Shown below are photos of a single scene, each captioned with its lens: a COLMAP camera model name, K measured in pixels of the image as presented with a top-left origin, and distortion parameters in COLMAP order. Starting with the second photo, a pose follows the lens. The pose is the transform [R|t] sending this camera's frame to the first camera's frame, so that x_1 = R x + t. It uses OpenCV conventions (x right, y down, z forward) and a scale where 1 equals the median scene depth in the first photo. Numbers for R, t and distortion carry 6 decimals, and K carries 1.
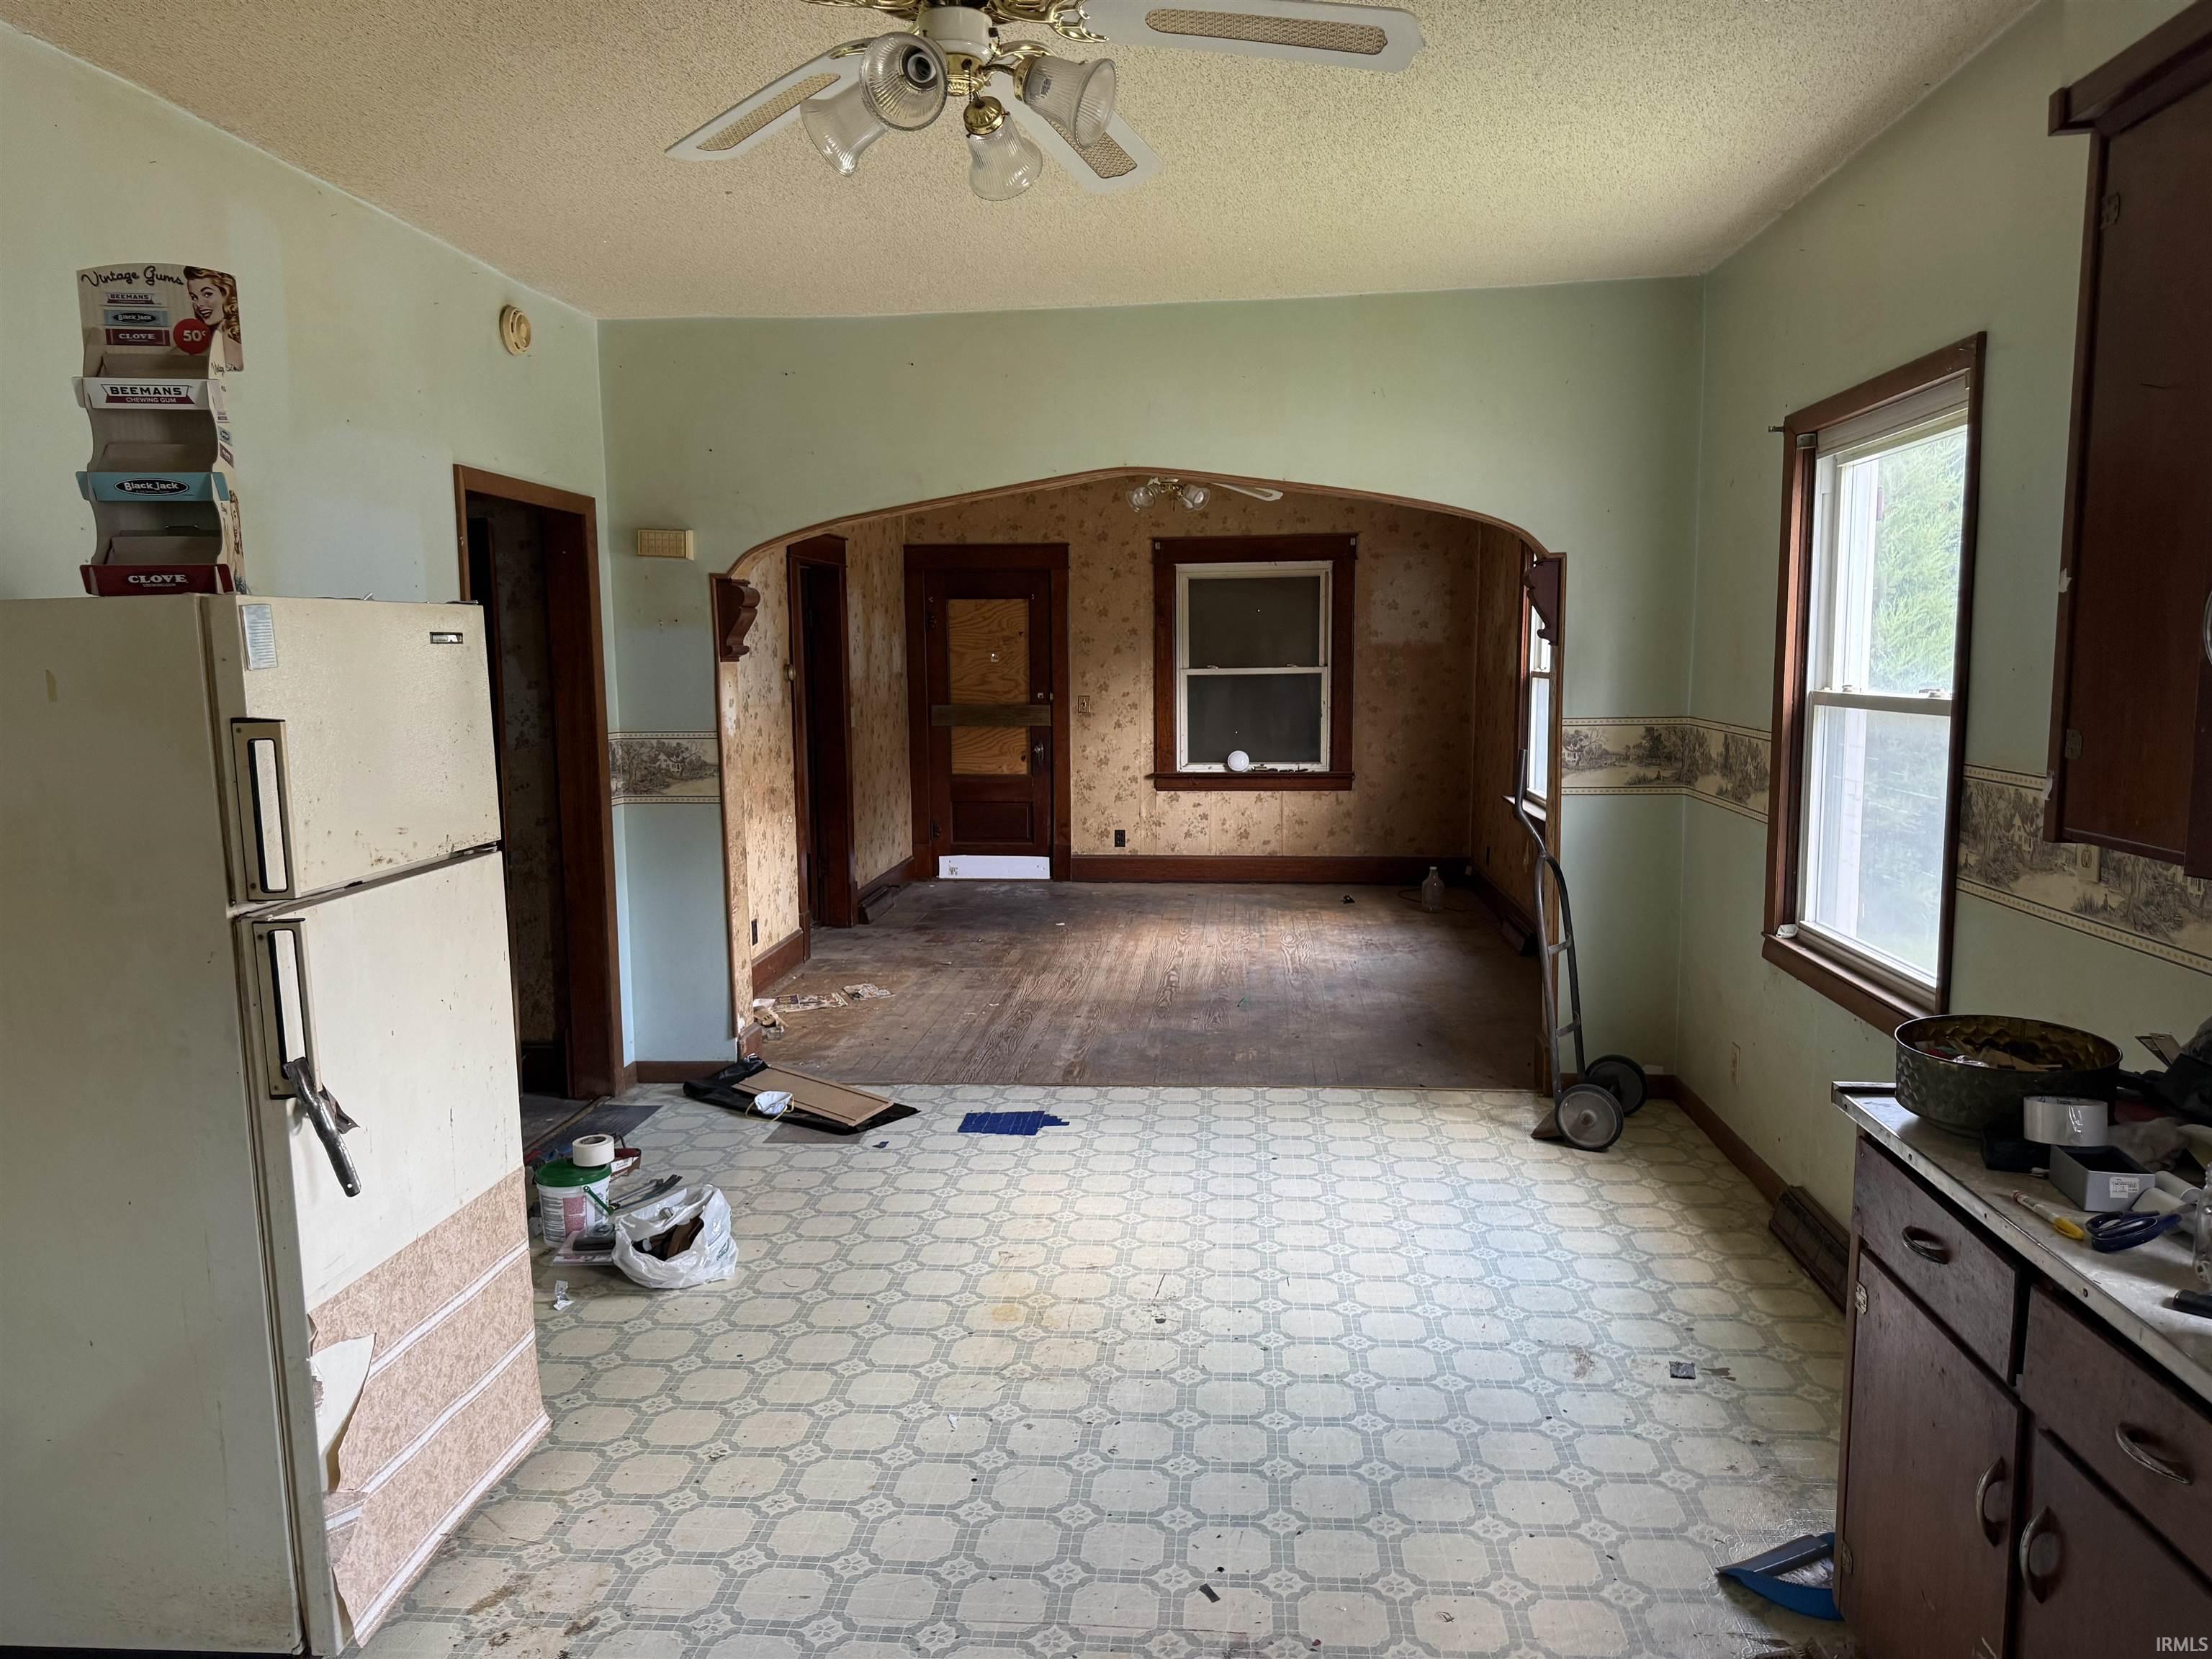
lens RADIAL K [[1596.4, 0, 1106.0], [0, 1596.4, 829.5], [0, 0, 1]] dist [0.100894, -0.123377]
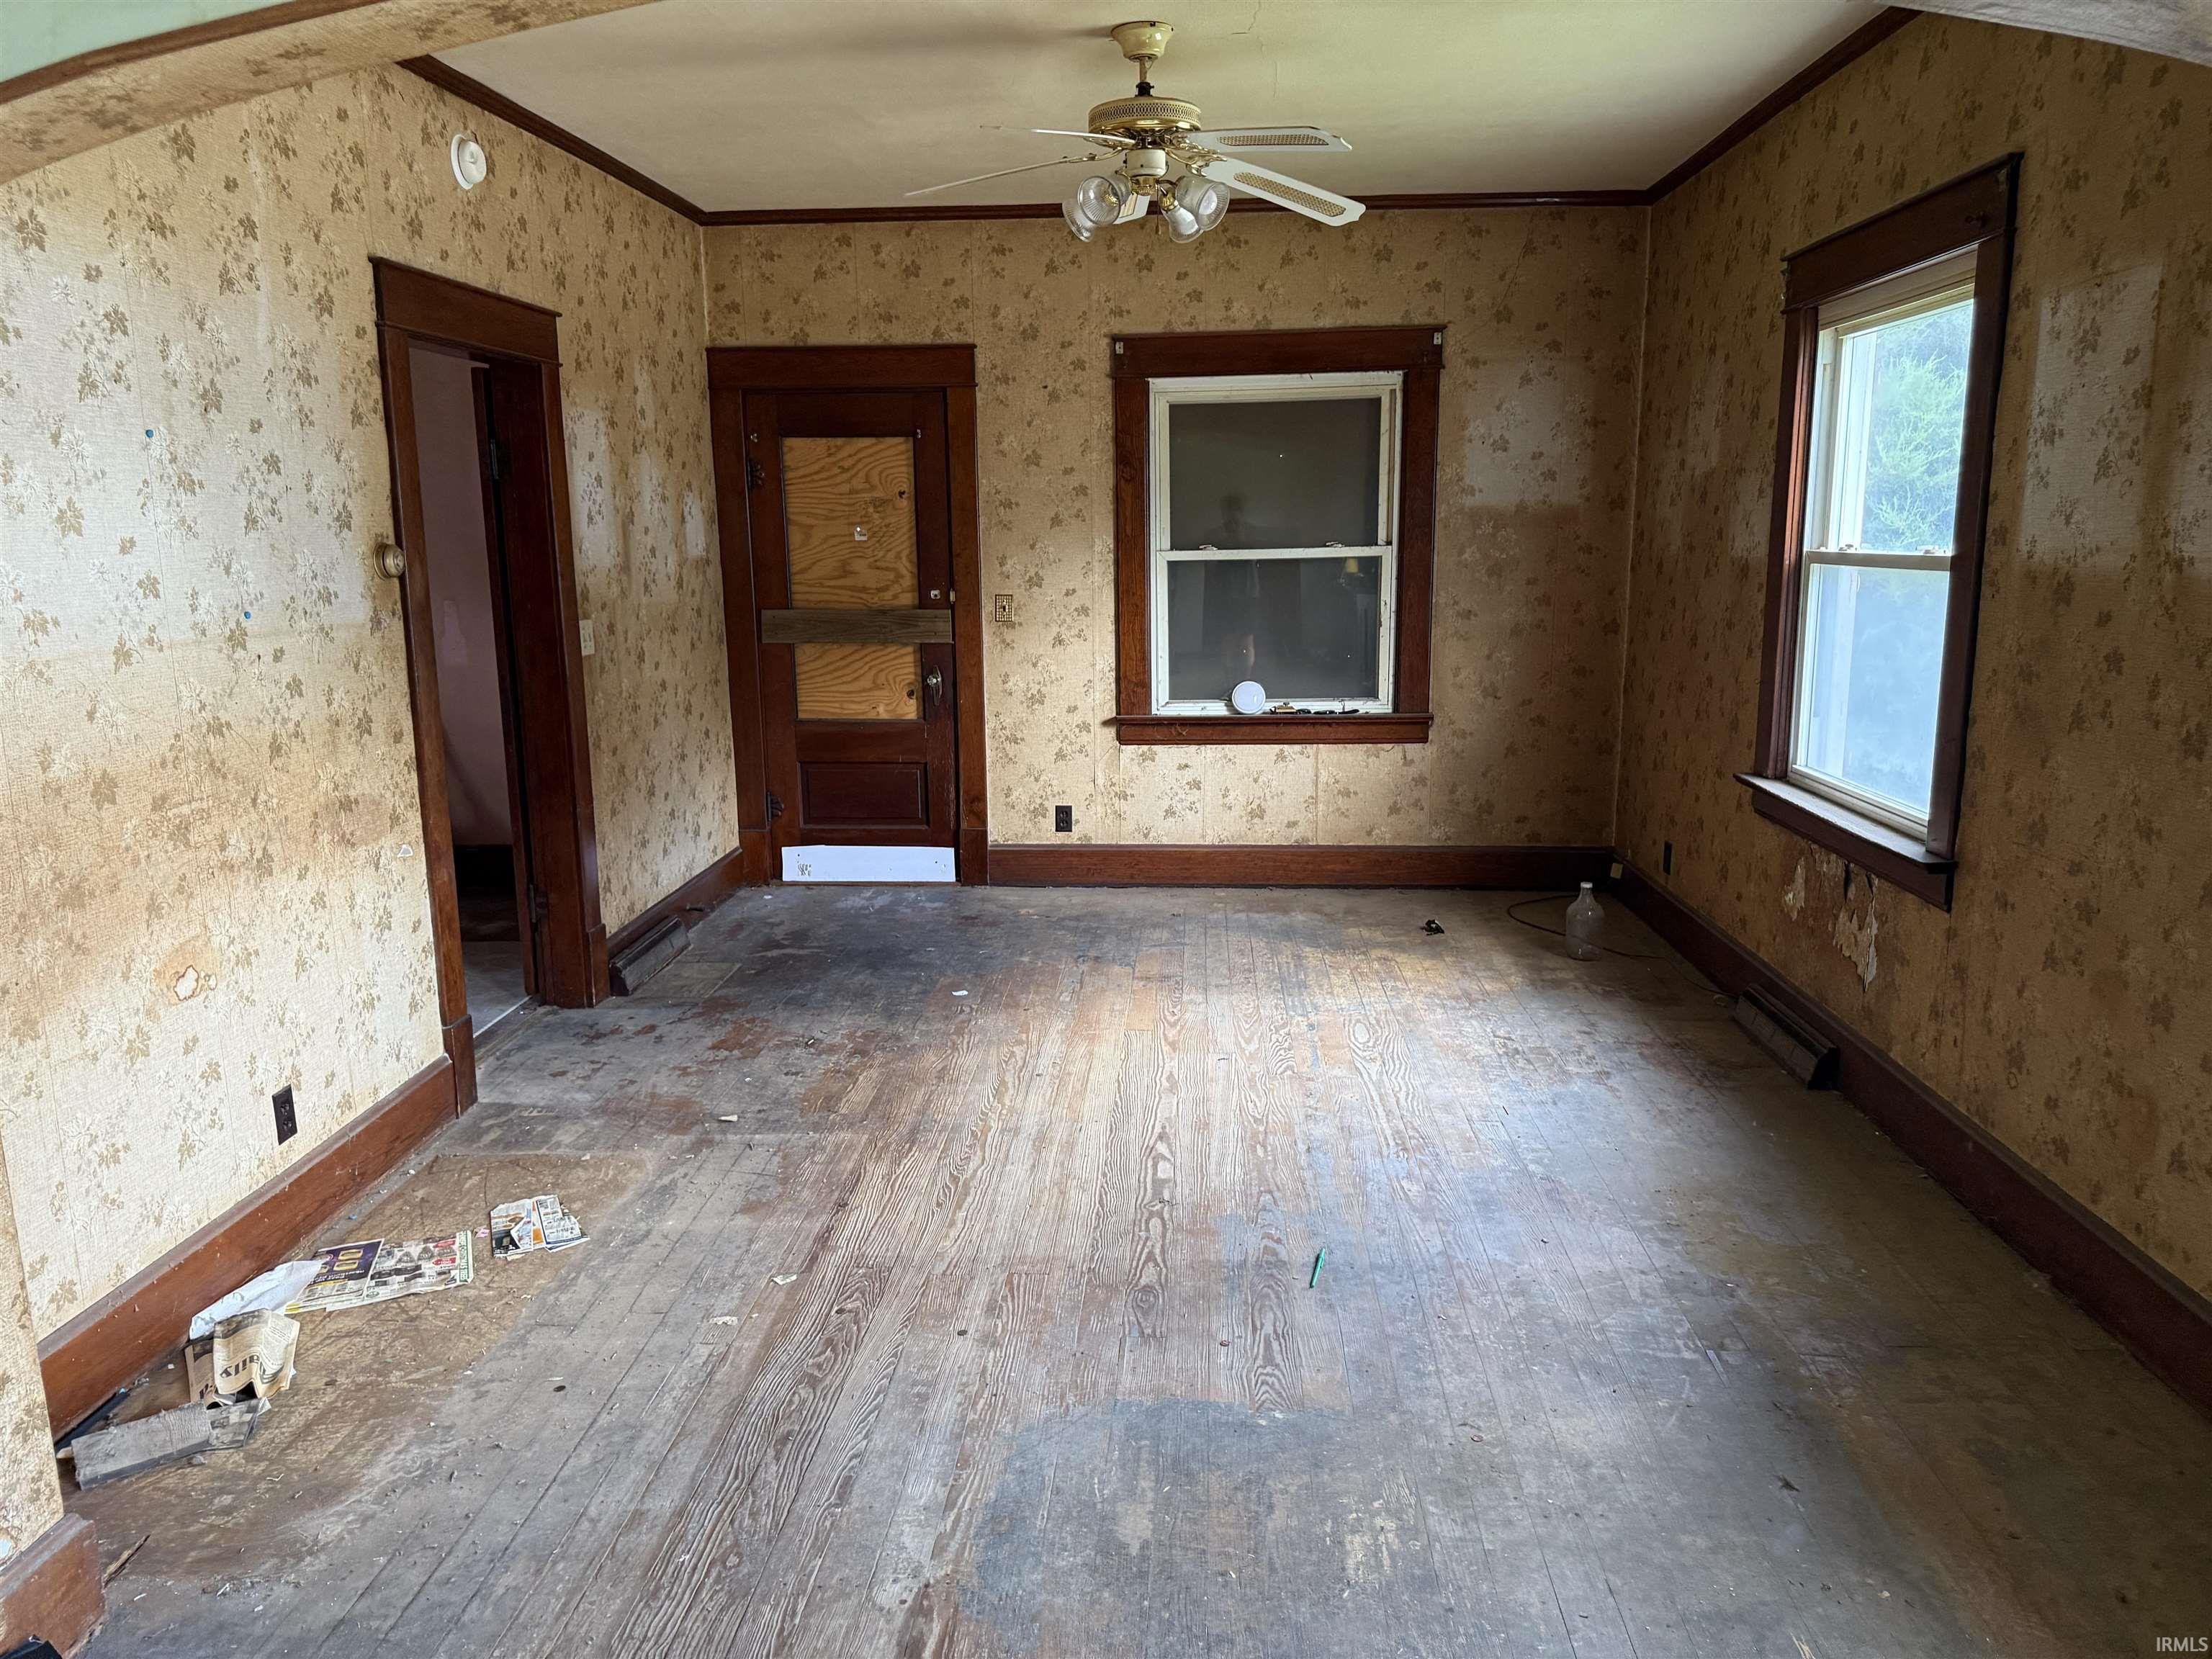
lens RADIAL K [[1596.4, 0, 1106.0], [0, 1596.4, 829.5], [0, 0, 1]] dist [0.100894, -0.123377]
pose [[0.999556, -0.009501, 0.028238, 0.007711], [0.007412, 0.997290, 0.073202, -0.037590], [-0.028857, -0.072960, 0.996917, 0.367369]]
